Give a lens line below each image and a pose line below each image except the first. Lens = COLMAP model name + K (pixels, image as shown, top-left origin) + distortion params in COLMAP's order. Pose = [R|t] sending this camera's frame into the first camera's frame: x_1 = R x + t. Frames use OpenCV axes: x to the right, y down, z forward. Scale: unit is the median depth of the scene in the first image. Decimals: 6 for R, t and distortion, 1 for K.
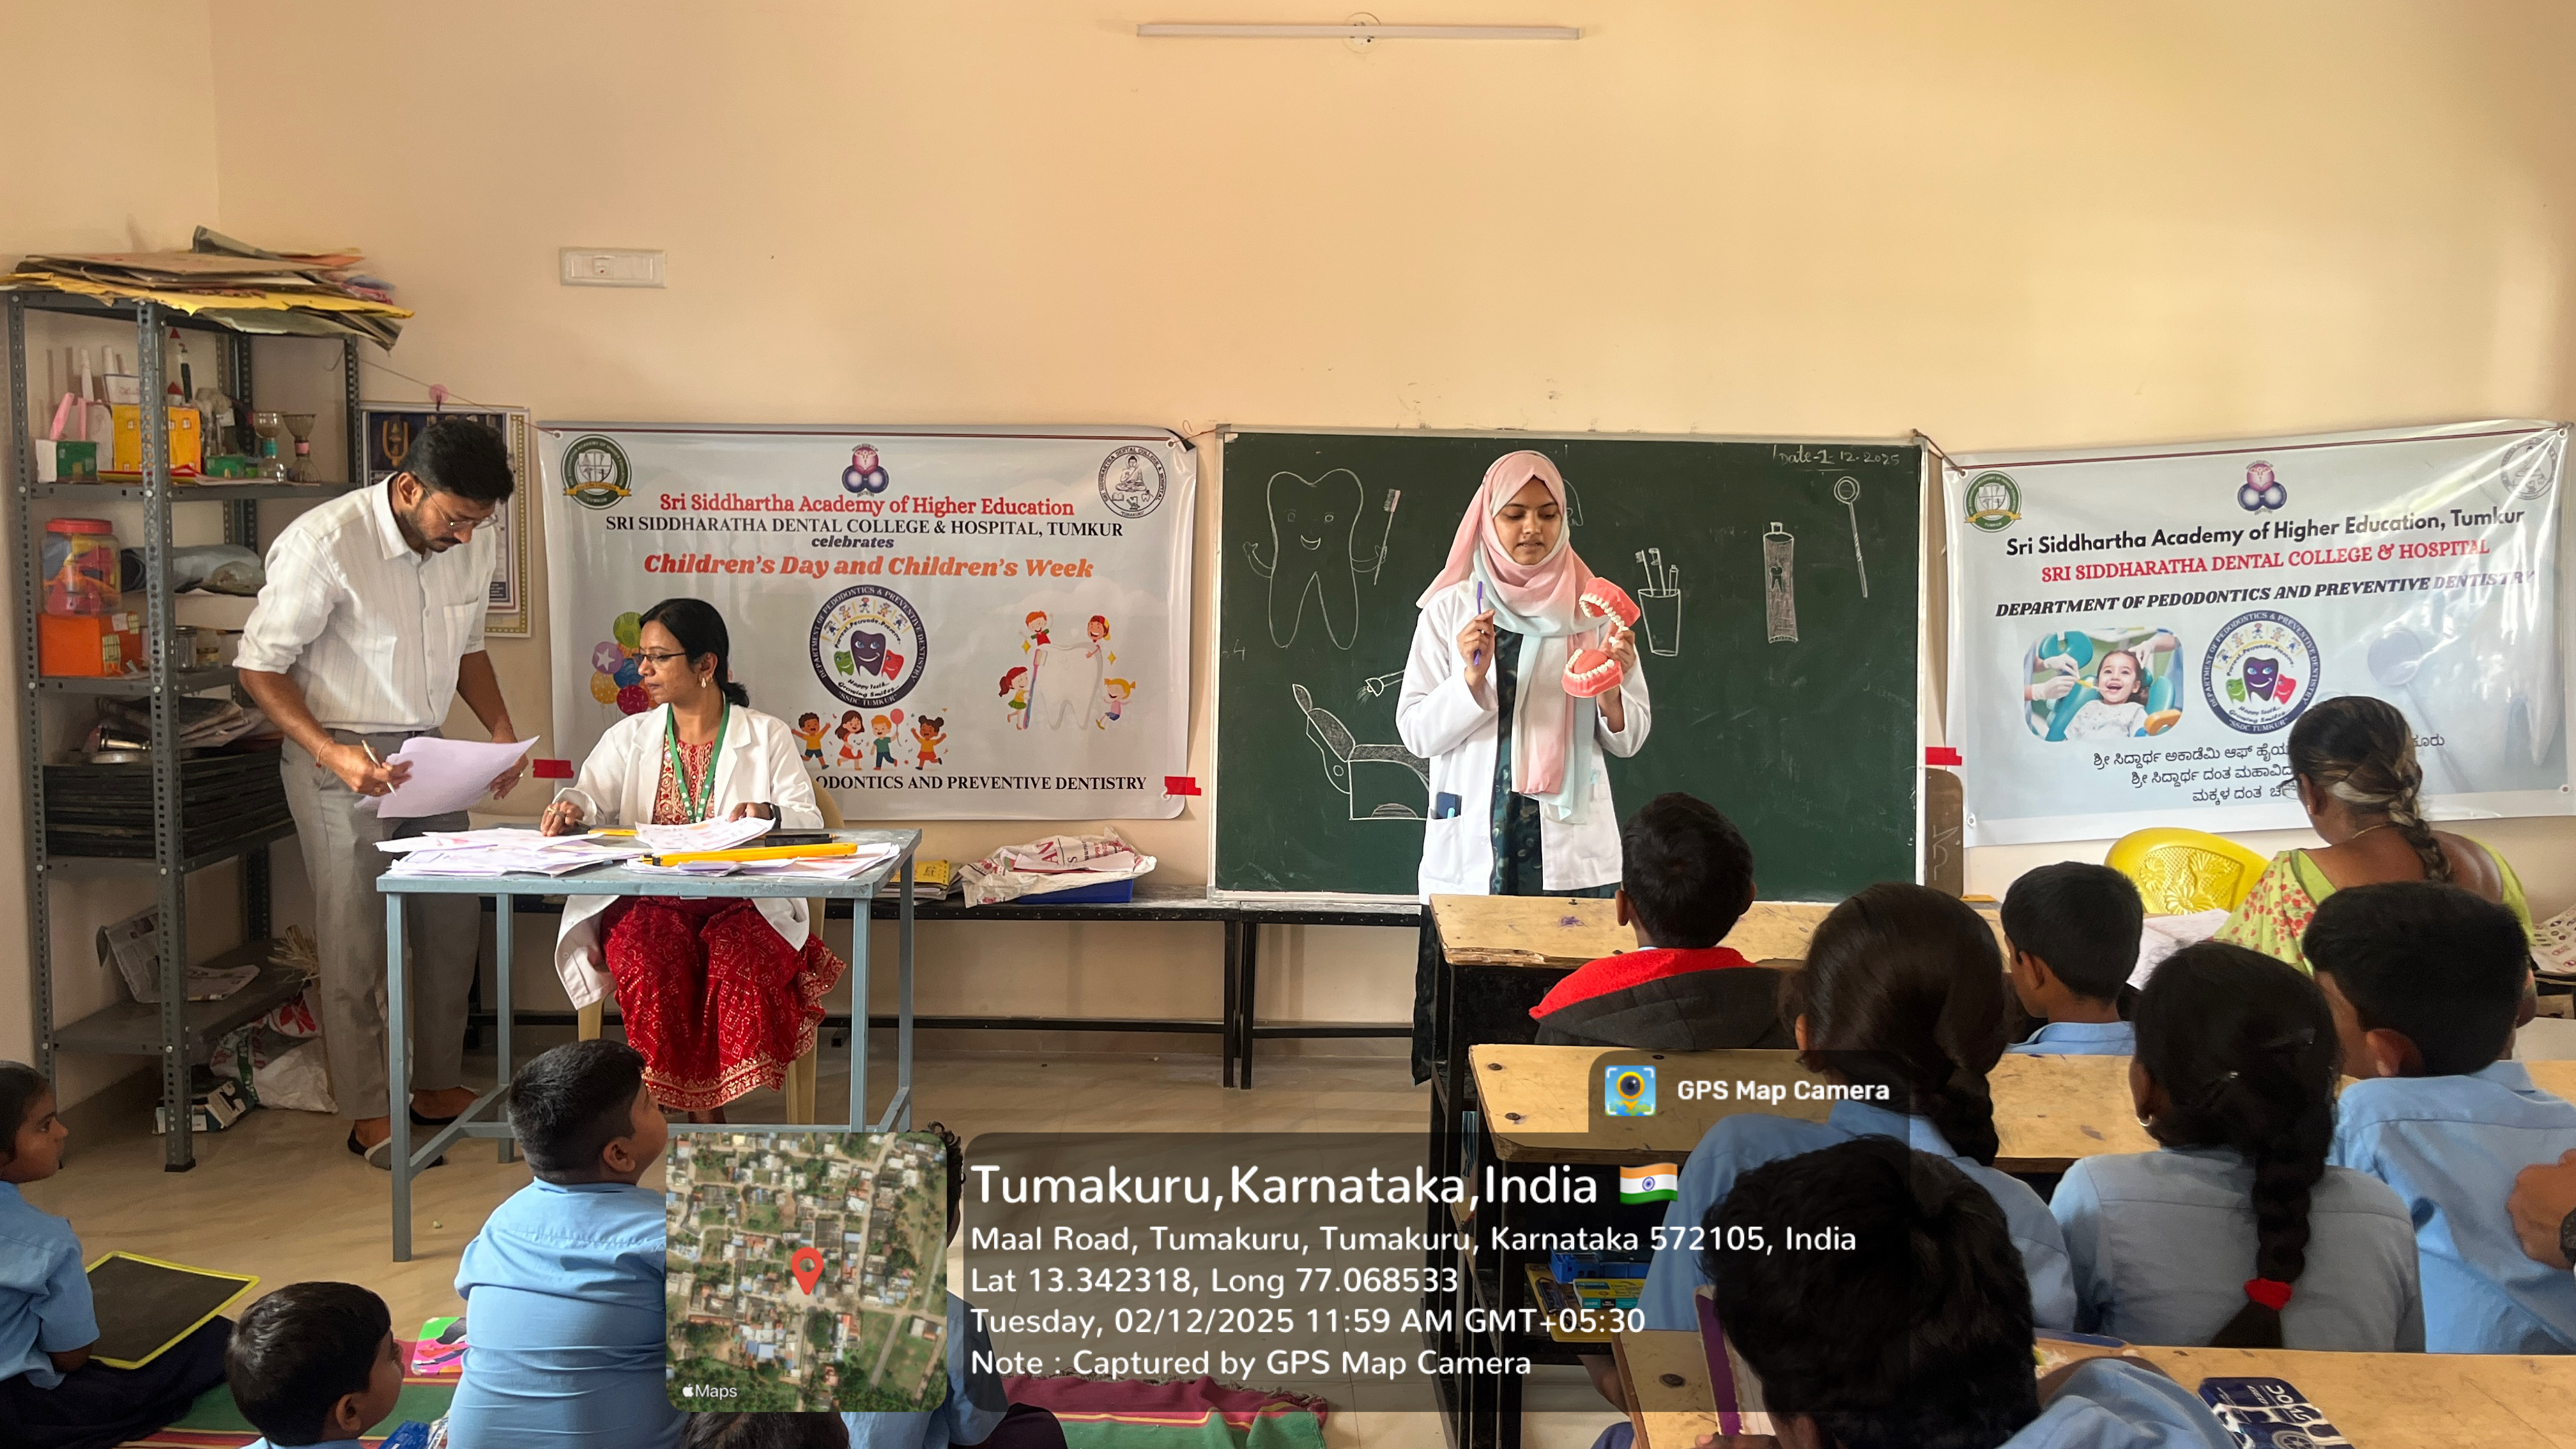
lens RADIAL K [[1980.6, 0, 1308.0], [0, 1980.6, 754.8], [0, 0, 1]] dist [0.071451, -0.090022]
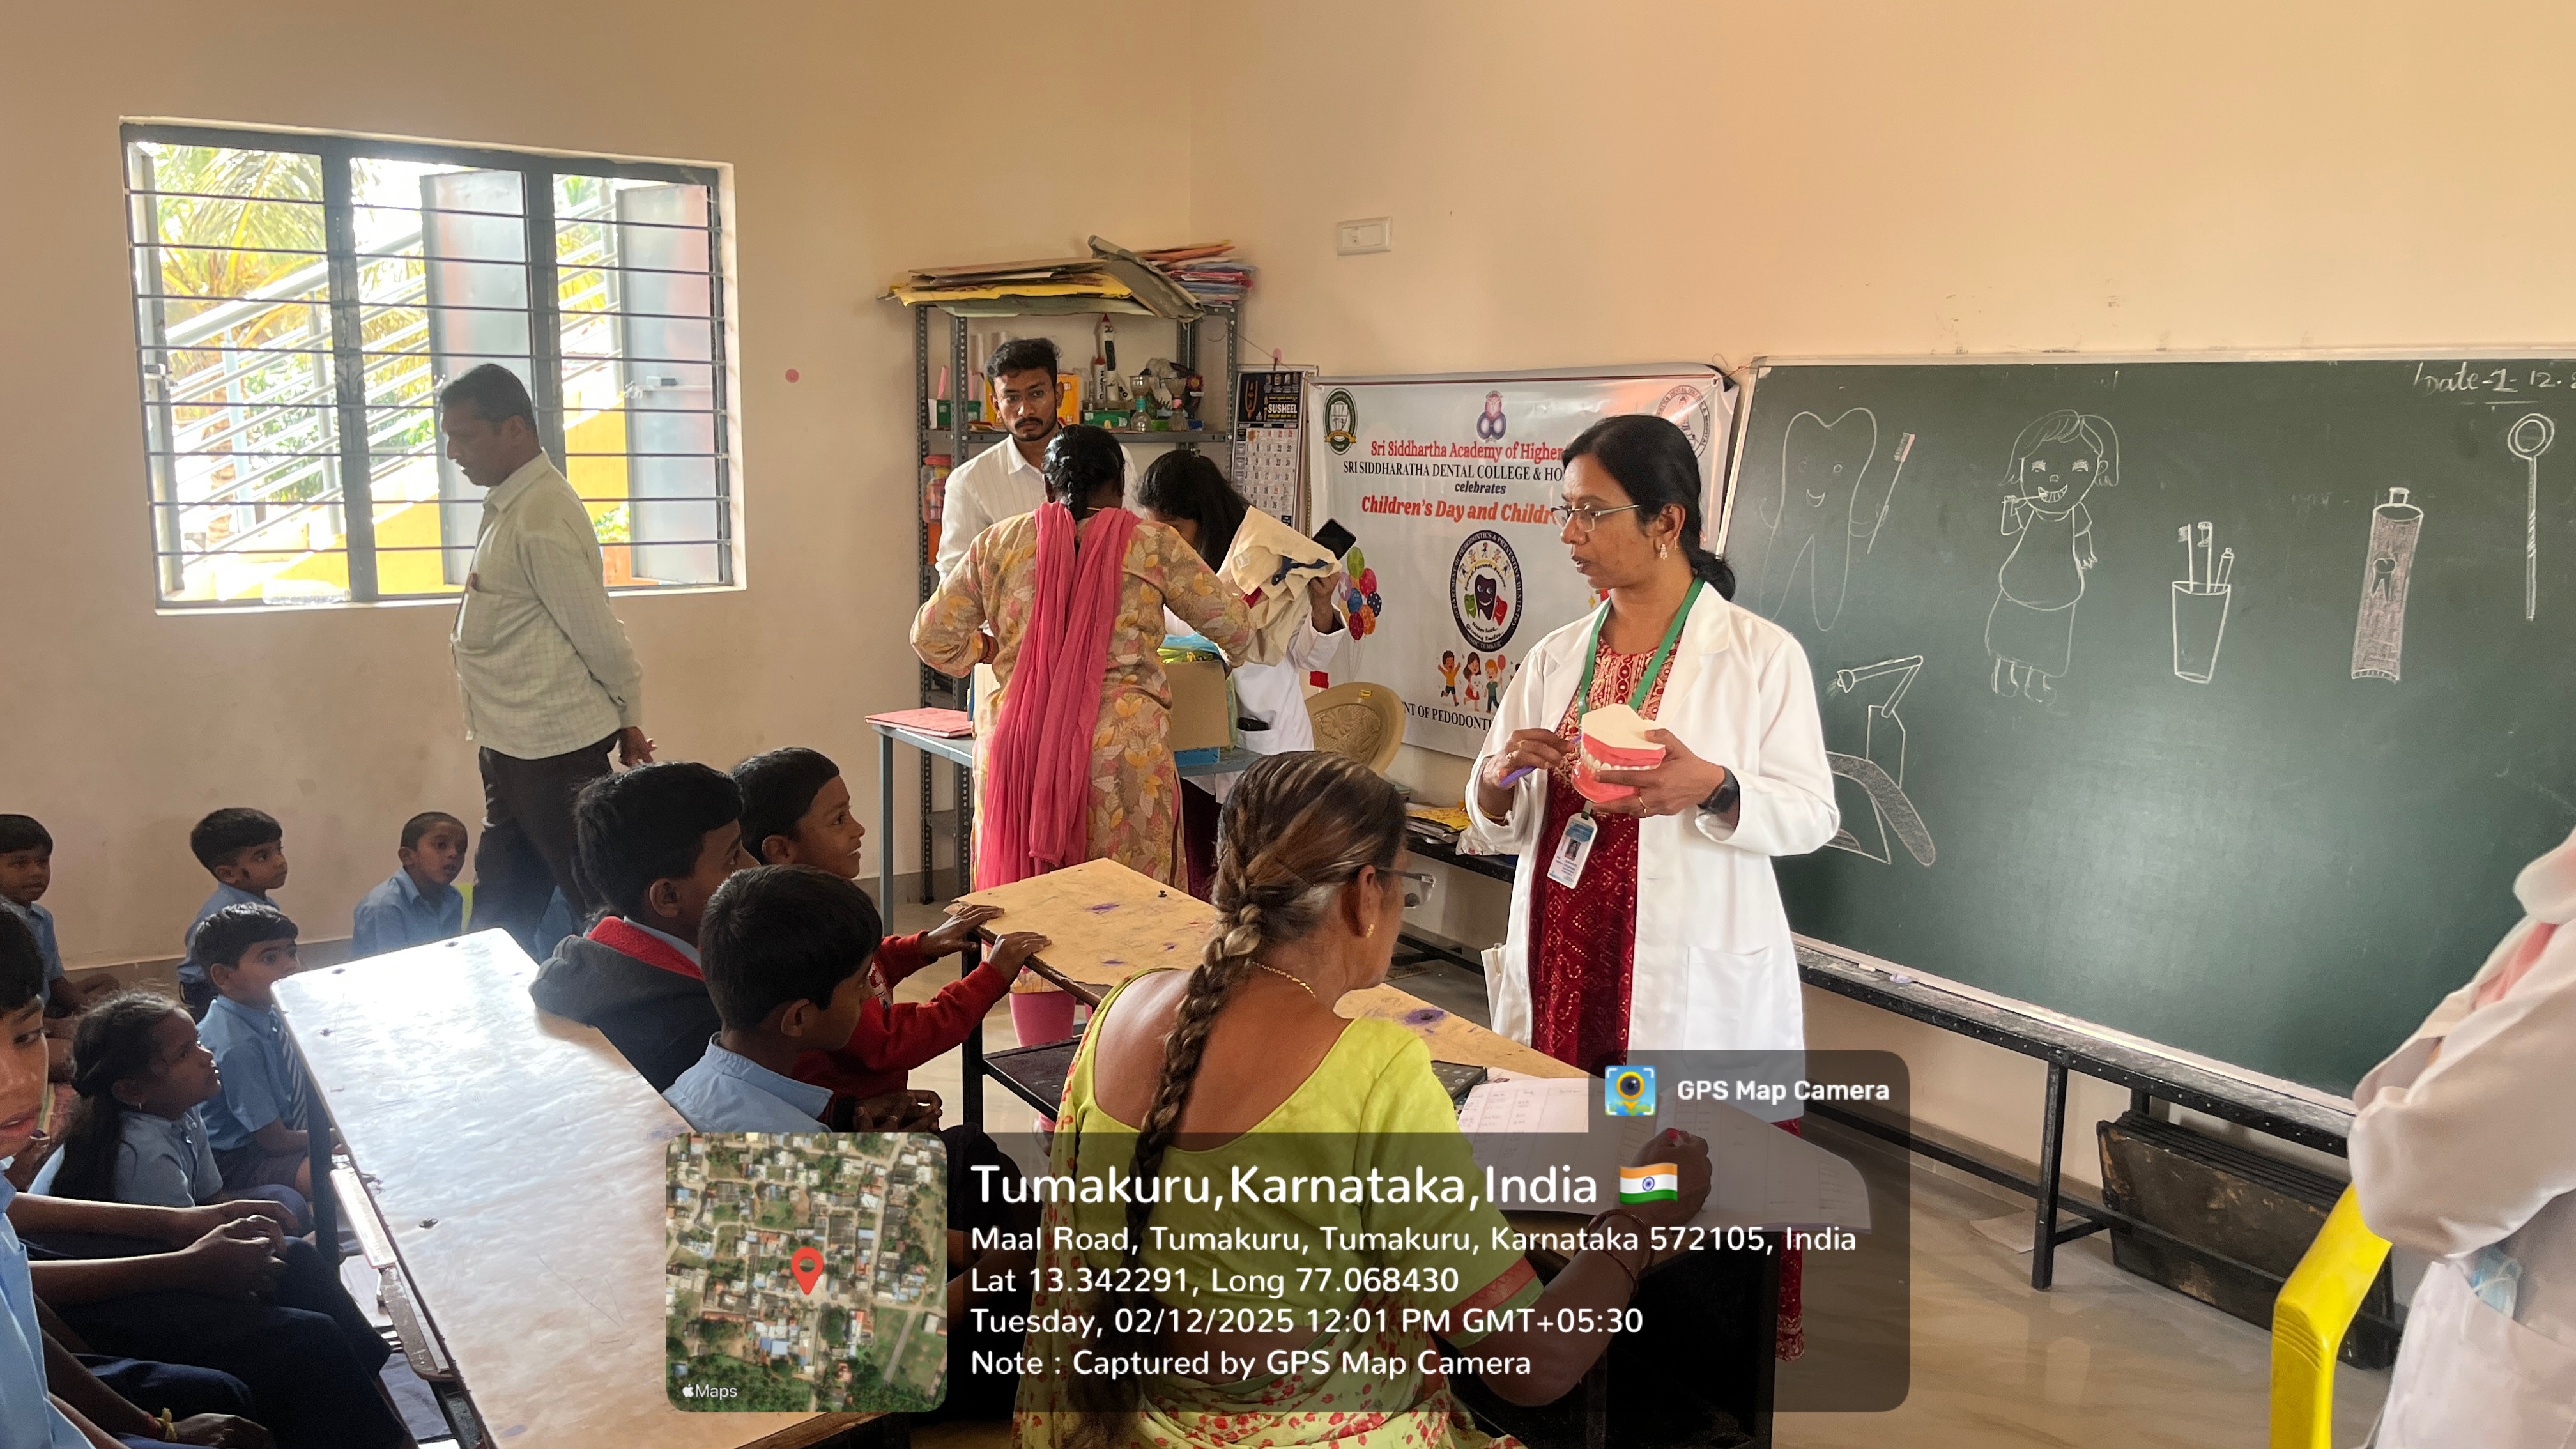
lens RADIAL K [[1980.6, 0, 1309.1], [0, 1980.6, 735.1], [0, 0, 1]] dist [0.071451, -0.090022]
pose [[0.545172, 0.126646, -0.828703, 0.579007], [-0.112362, 0.990642, 0.077475, -0.049963], [0.830760, 0.050878, 0.554300, 0.369096]]
